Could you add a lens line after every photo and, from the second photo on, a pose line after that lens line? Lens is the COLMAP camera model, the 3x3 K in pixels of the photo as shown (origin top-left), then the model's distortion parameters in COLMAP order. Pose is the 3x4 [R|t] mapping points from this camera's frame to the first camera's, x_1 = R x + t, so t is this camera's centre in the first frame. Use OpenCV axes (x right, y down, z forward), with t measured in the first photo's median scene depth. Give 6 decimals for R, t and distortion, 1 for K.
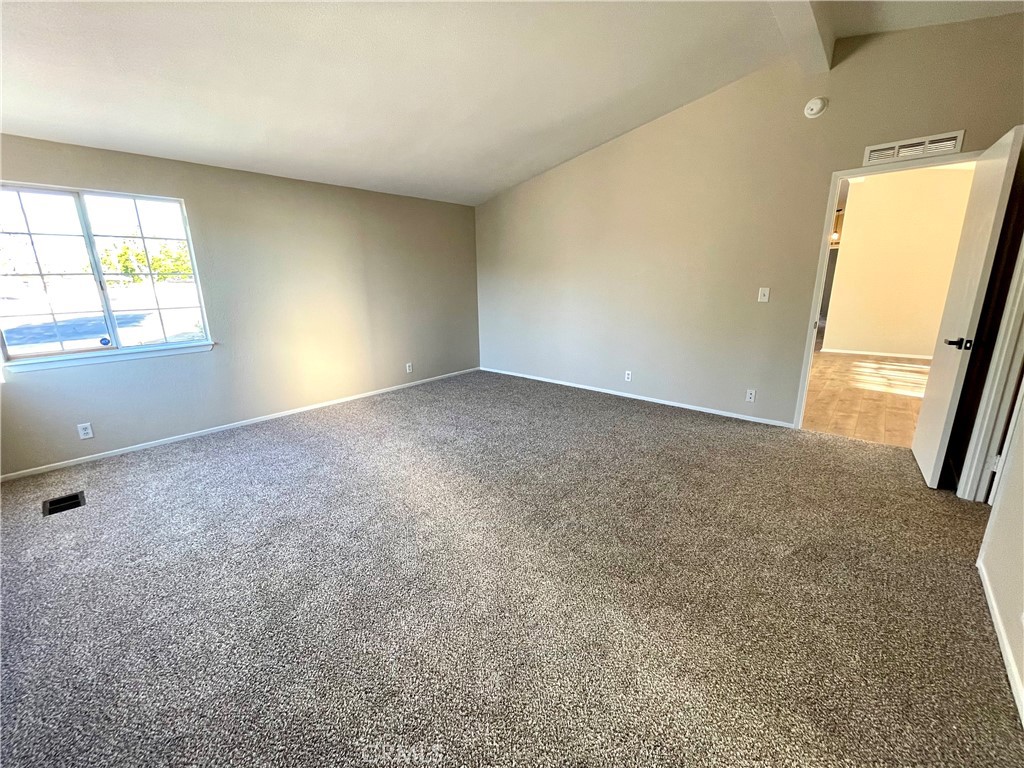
lens RADIAL K [[414.5, 0, 508.2], [0, 414.5, 382.2], [0, 0, 1]] dist [-0.010545, 0.000954]
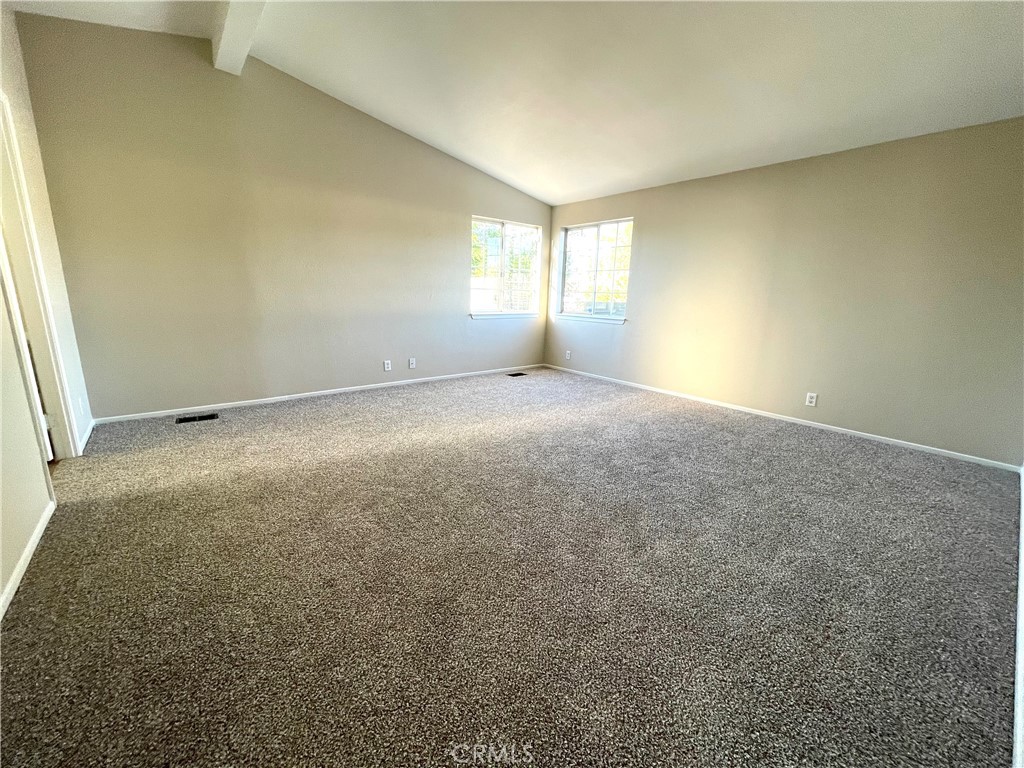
lens RADIAL K [[414.5, 0, 506.6], [0, 414.5, 385.1], [0, 0, 1]] dist [-0.010545, 0.000954]
pose [[-0.154651, 0.239413, -0.958522, 0.739693], [-0.253721, 0.928031, 0.272733, -0.169701], [0.954834, 0.285376, -0.082777, 0.802581]]
